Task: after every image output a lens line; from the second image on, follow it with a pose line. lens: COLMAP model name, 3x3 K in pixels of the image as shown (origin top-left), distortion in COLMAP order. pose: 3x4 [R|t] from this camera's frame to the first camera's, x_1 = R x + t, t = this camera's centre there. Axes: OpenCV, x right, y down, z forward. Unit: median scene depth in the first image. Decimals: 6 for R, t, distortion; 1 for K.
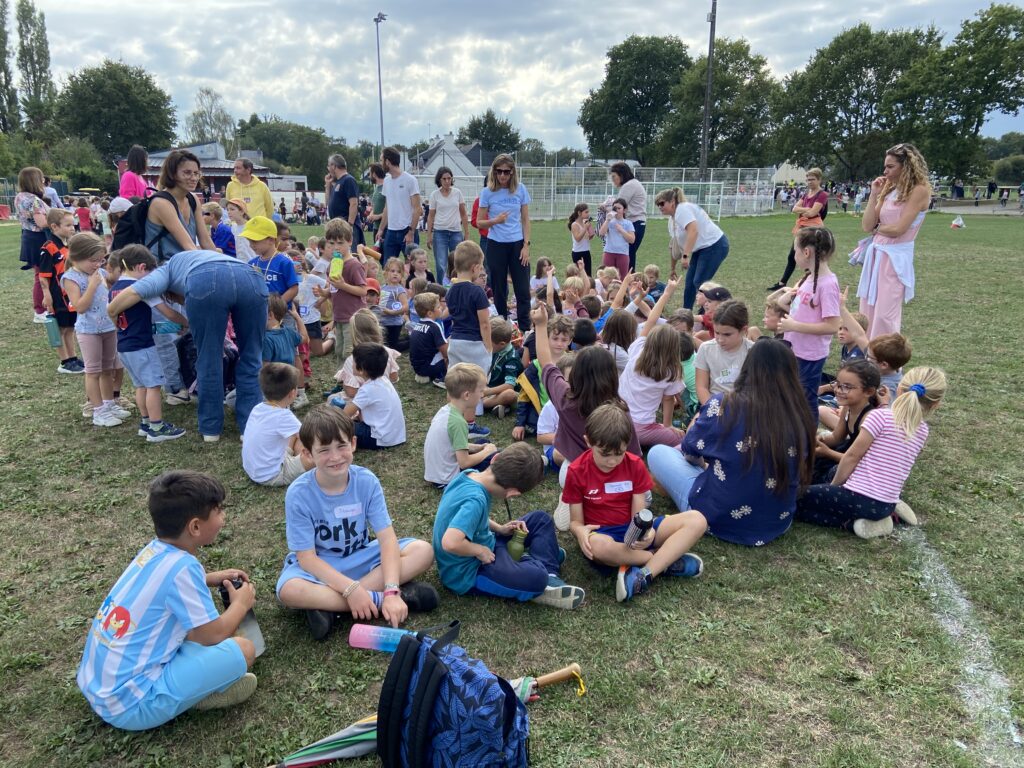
lens RADIAL K [[749.9, 0, 512.0], [0, 749.9, 384.0], [0, 0, 1]] dist [0.139662, -0.153720]
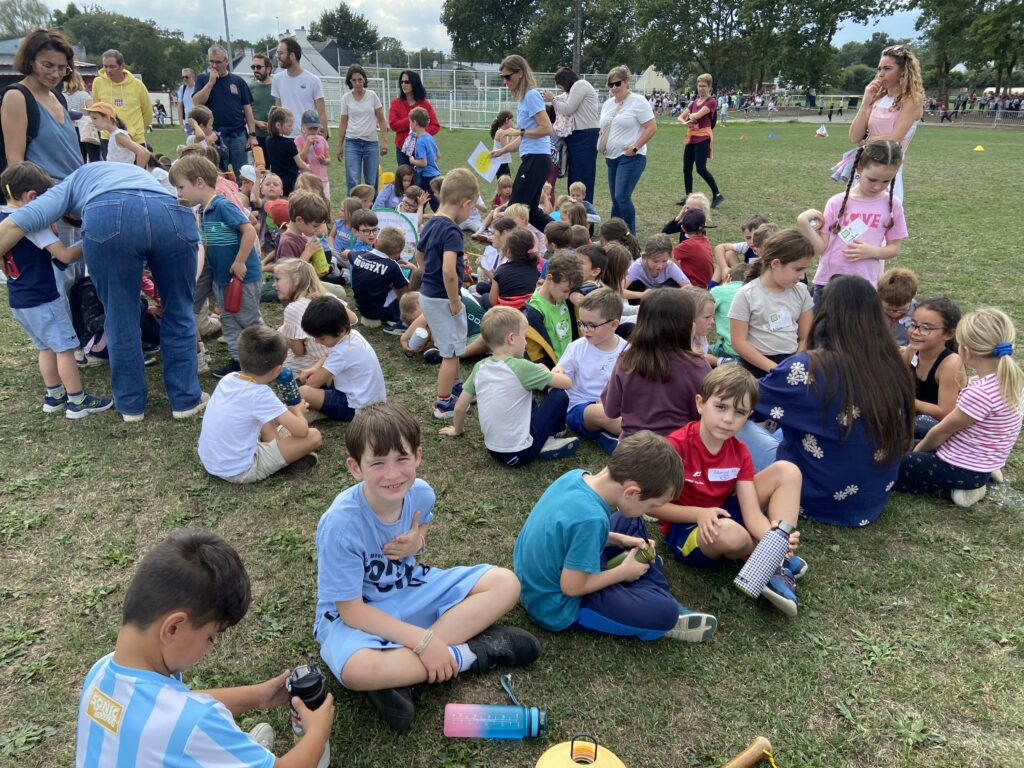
lens RADIAL K [[749.9, 0, 512.0], [0, 749.9, 384.0], [0, 0, 1]] dist [0.139662, -0.153720]
pose [[0.986241, -0.051806, 0.156988, -0.106825], [0.034098, 0.992957, 0.113463, -0.031104], [-0.161761, -0.106549, 0.981061, 0.133247]]
